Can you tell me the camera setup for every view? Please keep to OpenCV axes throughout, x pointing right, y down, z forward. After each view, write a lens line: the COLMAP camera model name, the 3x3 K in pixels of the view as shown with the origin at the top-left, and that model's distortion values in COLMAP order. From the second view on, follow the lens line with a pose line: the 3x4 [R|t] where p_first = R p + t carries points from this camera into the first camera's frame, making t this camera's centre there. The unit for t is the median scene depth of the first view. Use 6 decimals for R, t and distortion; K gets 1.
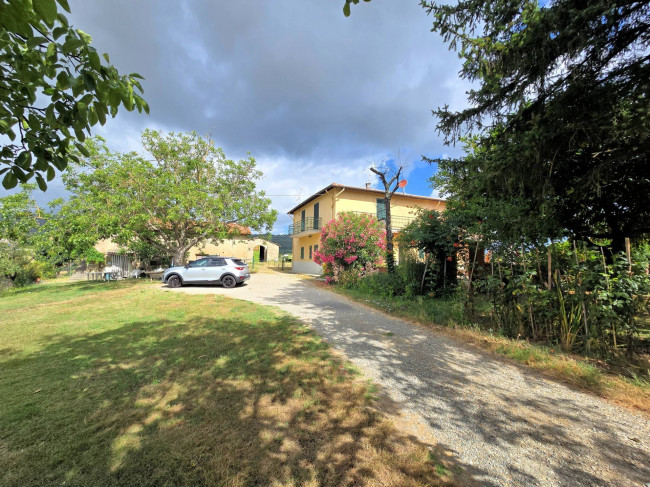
lens RADIAL K [[264.6, 0, 325.0], [0, 264.6, 245.6], [0, 0, 1]] dist [-0.001364, -0.000112]
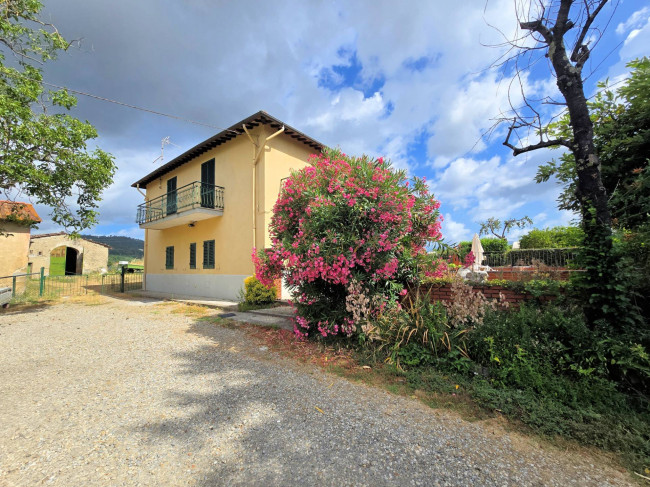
lens RADIAL K [[264.6, 0, 325.2], [0, 264.6, 246.1], [0, 0, 1]] dist [-0.001364, -0.000112]
pose [[0.864911, -0.001577, 0.501923, -0.081960], [0.007816, 0.999916, -0.010325, 0.013230], [-0.501865, 0.012854, 0.864850, 0.377238]]
